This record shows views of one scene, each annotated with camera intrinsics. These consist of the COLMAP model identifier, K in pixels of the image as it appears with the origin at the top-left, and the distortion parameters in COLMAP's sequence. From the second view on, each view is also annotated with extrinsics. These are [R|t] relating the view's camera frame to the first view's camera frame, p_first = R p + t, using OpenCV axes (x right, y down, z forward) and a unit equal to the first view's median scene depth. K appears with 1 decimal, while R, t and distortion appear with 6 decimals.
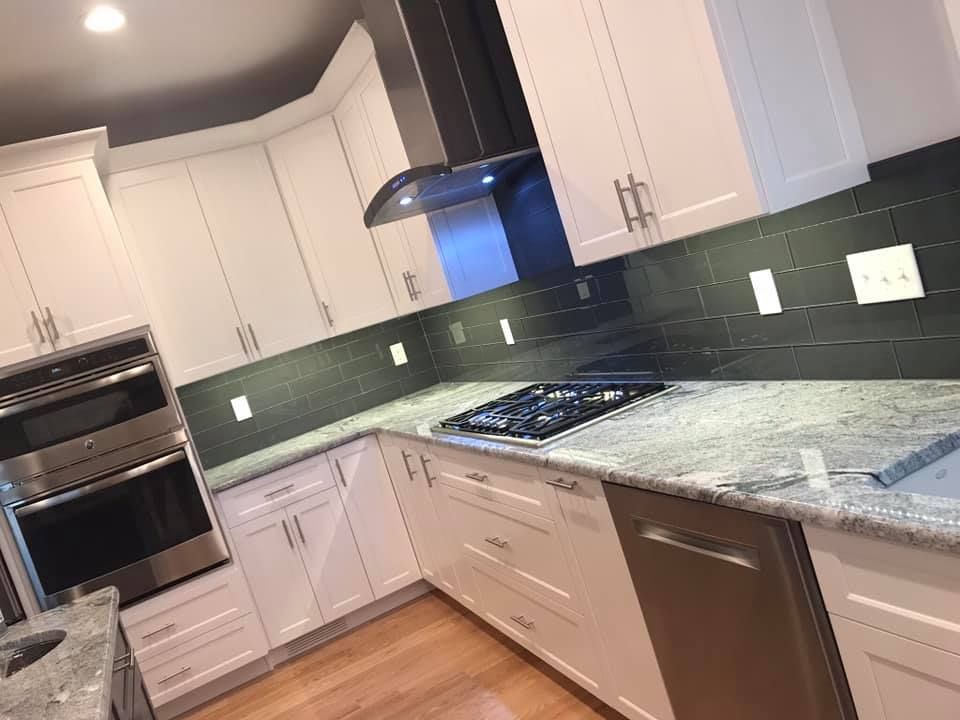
lens RADIAL K [[792.1, 0, 480.0], [0, 792.1, 360.0], [0, 0, 1]] dist [0.062587, -0.004343]
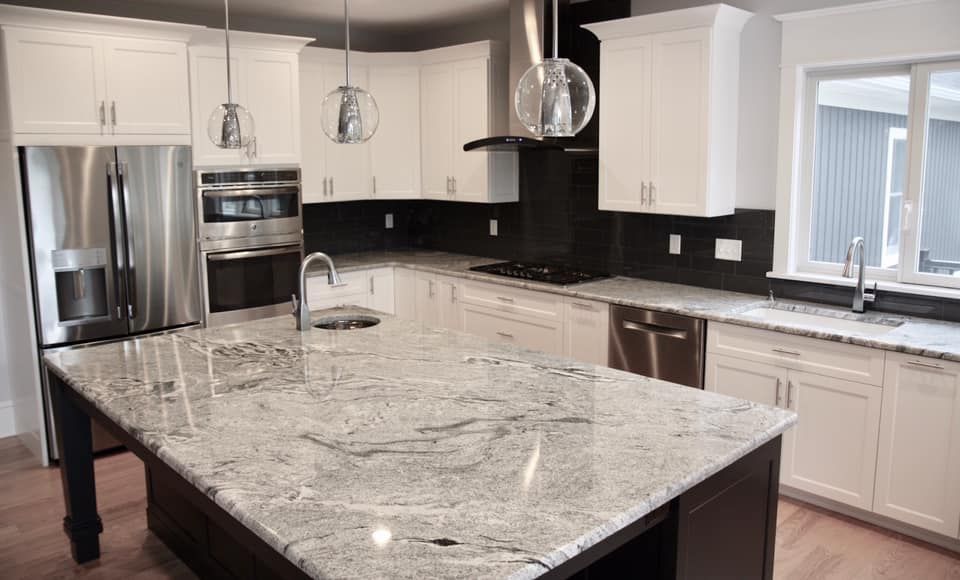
lens RADIAL K [[738.0, 0, 480.0], [0, 738.0, 290.0], [0, 0, 1]] dist [-0.000896, -0.000111]
pose [[0.900775, 0.239261, 0.362434, -0.937059], [-0.247254, 0.968630, -0.024931, 0.246984], [-0.357029, -0.067156, 0.931676, -0.849053]]
